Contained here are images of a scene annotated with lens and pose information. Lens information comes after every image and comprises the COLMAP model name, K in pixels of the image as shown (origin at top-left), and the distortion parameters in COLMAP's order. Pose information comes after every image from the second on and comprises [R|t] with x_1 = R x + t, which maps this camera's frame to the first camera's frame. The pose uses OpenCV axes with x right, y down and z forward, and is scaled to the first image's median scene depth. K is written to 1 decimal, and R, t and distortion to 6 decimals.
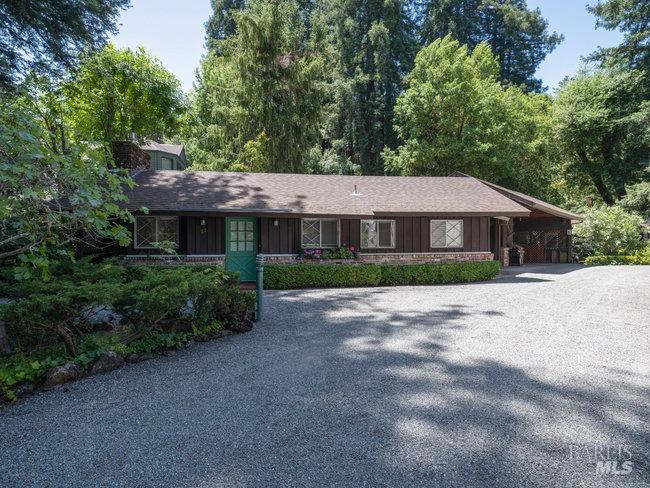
lens RADIAL K [[345.4, 0, 325.0], [0, 345.4, 244.0], [0, 0, 1]] dist [0.043509, -0.026675]
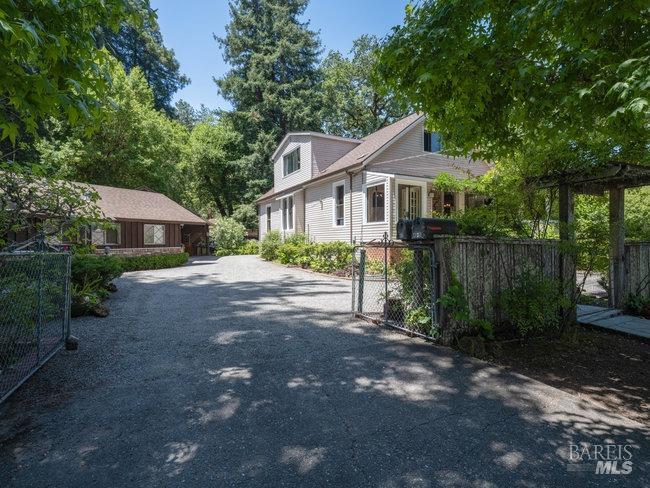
lens RADIAL K [[350.6, 0, 325.0], [0, 350.6, 244.0], [0, 0, 1]] dist [0.000599, -0.001562]
pose [[0.536255, -0.003271, 0.844049, -0.239698], [0.000433, 0.999993, 0.003600, 0.002108], [-0.844056, -0.001565, 0.536253, -0.171909]]
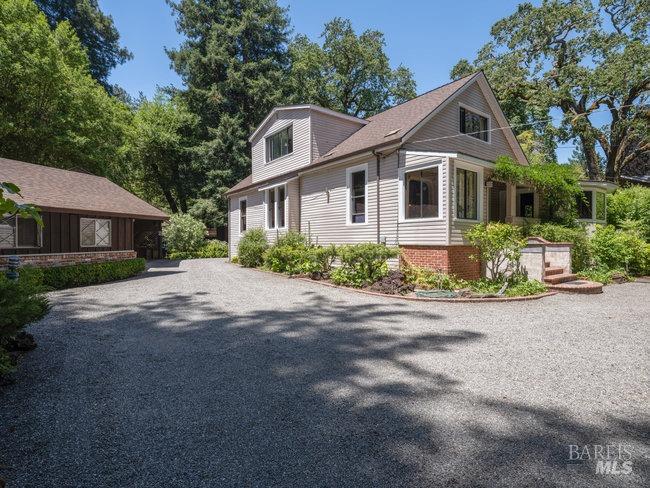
lens RADIAL K [[350.6, 0, 325.0], [0, 350.6, 244.0], [0, 0, 1]] dist [0.000599, -0.001562]
pose [[0.402009, -0.000532, 0.915636, -0.150964], [-0.002803, 0.999994, 0.001812, -0.000758], [-0.915632, -0.003295, 0.402005, 0.001759]]
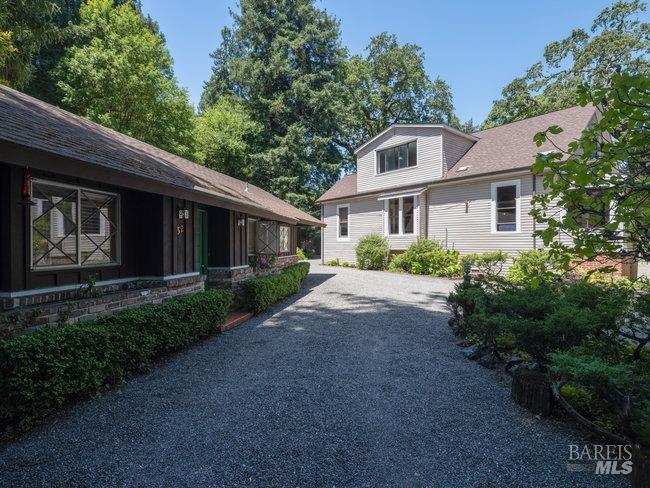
lens RADIAL K [[350.6, 0, 325.0], [0, 350.6, 244.0], [0, 0, 1]] dist [0.000599, -0.001562]
pose [[0.361874, 0.006380, 0.932205, -0.321644], [-0.006826, 0.999968, -0.004194, -0.005084], [-0.932202, -0.004846, 0.361906, 0.238668]]
